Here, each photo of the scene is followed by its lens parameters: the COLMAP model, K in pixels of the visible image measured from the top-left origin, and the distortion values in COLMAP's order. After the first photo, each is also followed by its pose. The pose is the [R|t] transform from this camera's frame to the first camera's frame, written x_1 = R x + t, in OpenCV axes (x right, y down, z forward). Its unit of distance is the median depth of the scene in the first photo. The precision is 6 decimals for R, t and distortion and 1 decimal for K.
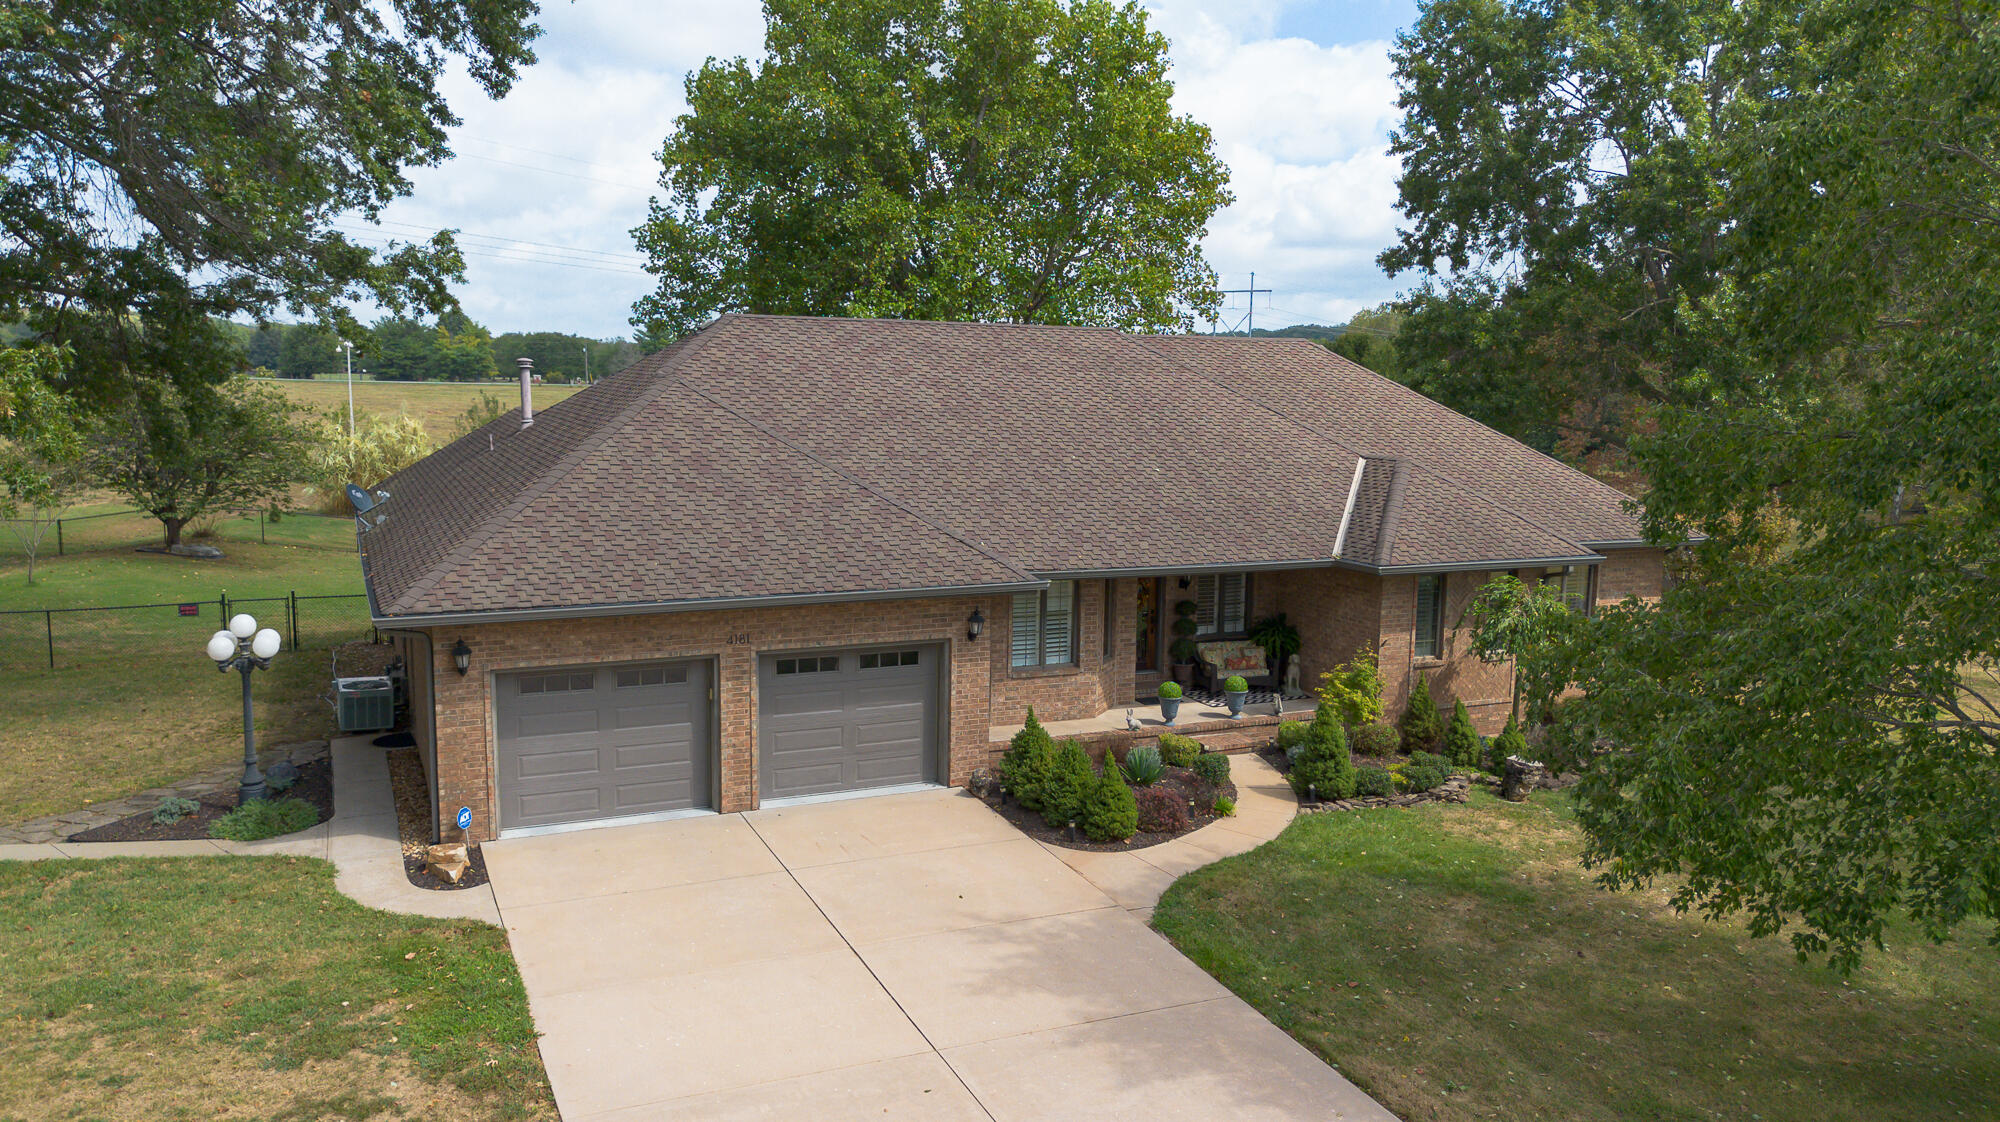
lens RADIAL K [[1456.6, 0, 1000.0], [0, 1456.6, 561.0], [0, 0, 1]] dist [0.025000, -0.001741]
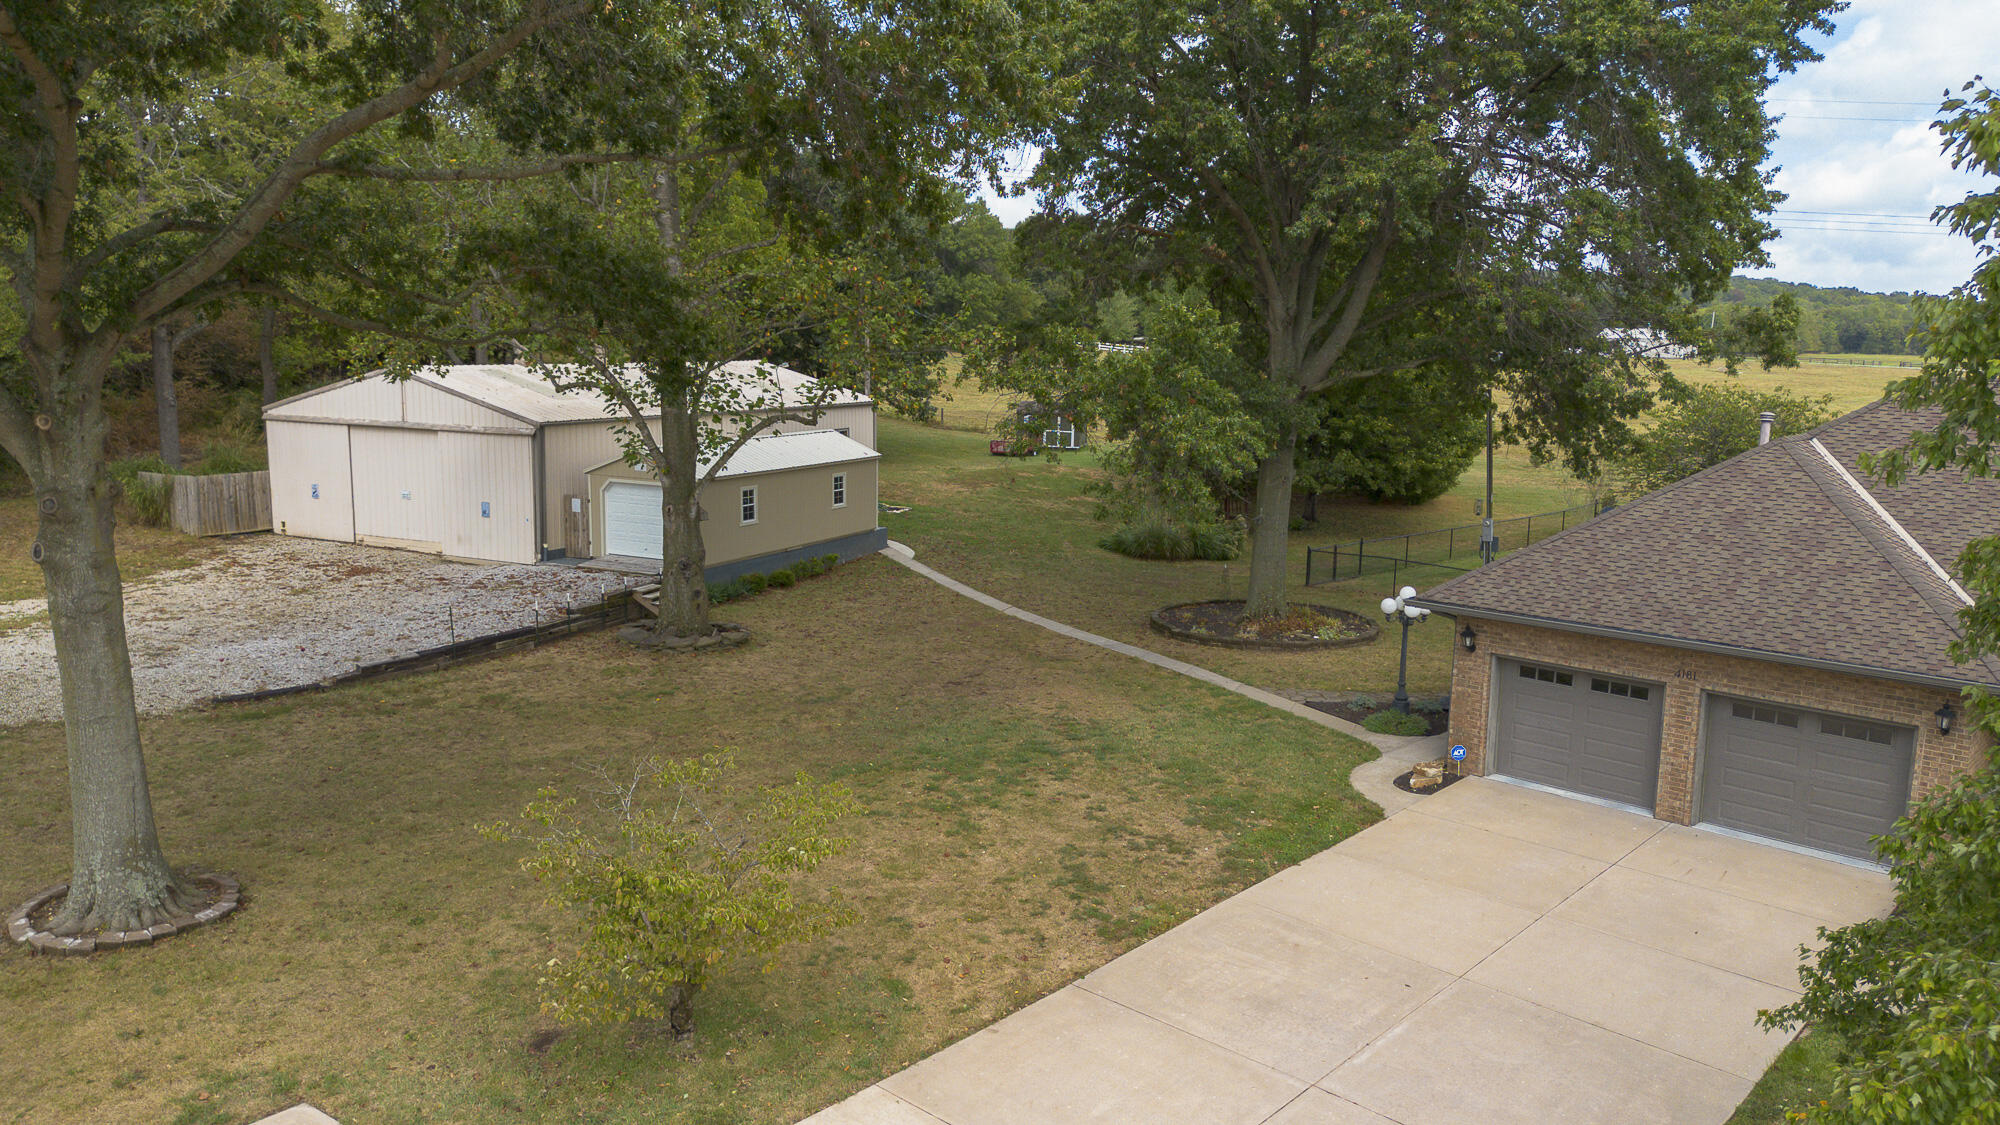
lens RADIAL K [[1380.5, 0, 1000.0], [0, 1380.5, 562.5], [0, 0, 1]] dist [0.004049, -0.000002]
pose [[0.359156, 0.136836, -0.923192, 0.641226], [-0.130331, 0.986854, 0.095569, -0.069450], [0.924132, 0.085996, 0.372269, 0.087240]]
